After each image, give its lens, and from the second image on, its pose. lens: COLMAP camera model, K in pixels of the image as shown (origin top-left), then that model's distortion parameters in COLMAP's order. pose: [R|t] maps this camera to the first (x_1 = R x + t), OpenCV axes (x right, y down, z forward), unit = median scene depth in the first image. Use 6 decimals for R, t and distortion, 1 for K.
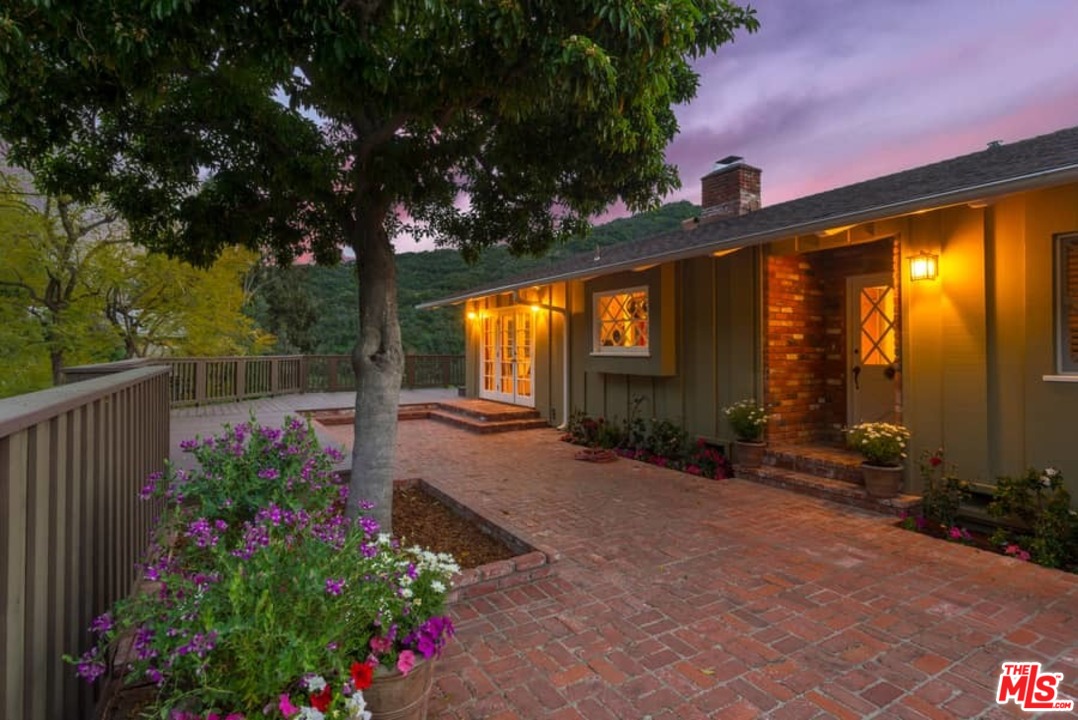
lens RADIAL K [[546.2, 0, 535.4], [0, 546.2, 346.7], [0, 0, 1]] dist [0.002878, 0.000286]
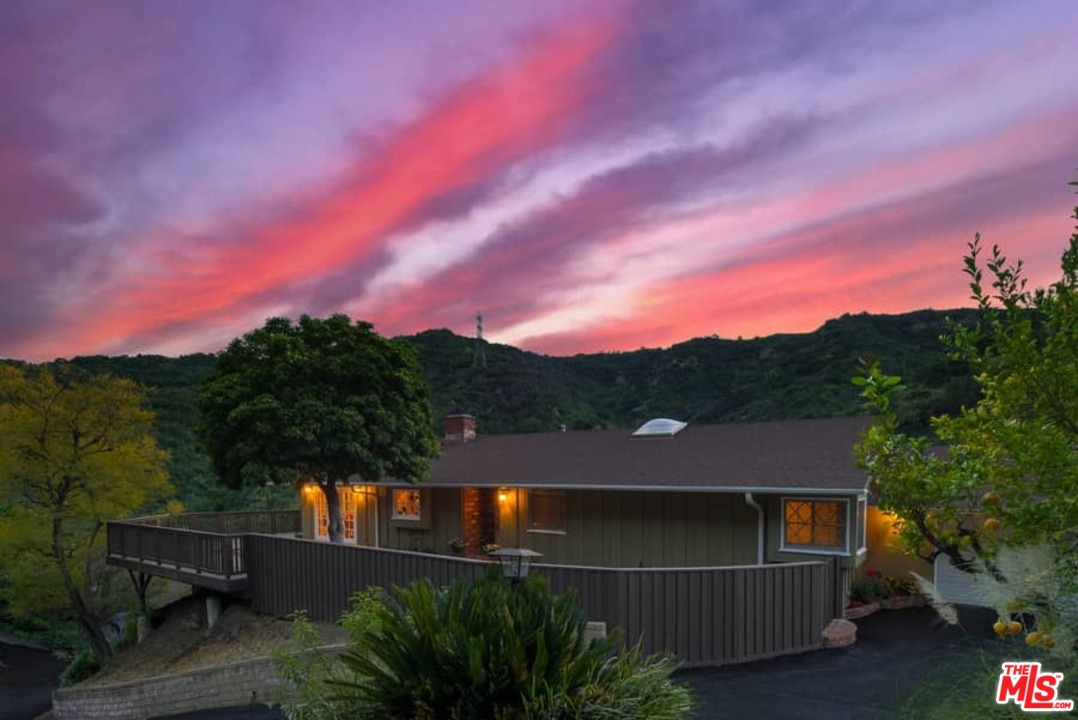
lens RADIAL K [[580.7, 0, 524.2], [0, 580.7, 515.9], [0, 0, 1]] dist [0.034032, -0.000193]
pose [[0.920924, -0.015564, 0.389431, -0.395570], [-0.009084, 0.998074, 0.061373, -0.180391], [-0.389636, -0.060058, 0.919009, -1.655392]]
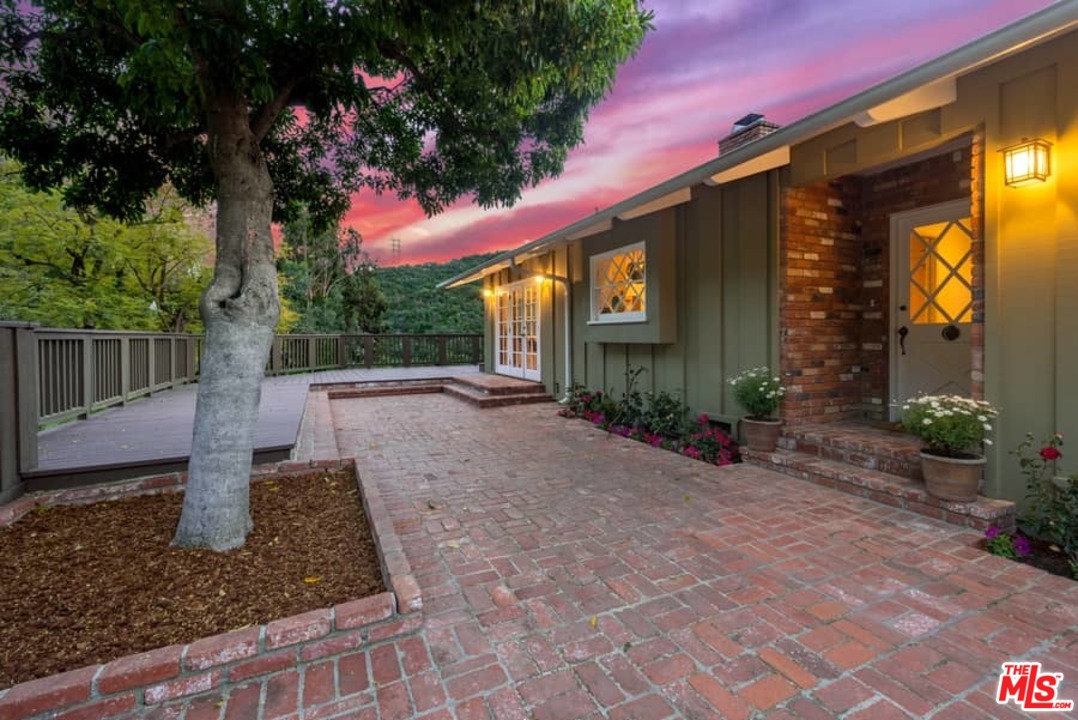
lens RADIAL K [[468.0, 0, 534.3], [0, 468.0, 346.6], [0, 0, 1]] dist [0.002471, -0.000195]
pose [[0.994370, -0.006580, -0.105760, 0.124041], [0.009432, 0.999605, 0.026489, 0.042211], [0.105544, -0.027338, 0.994039, 0.262048]]
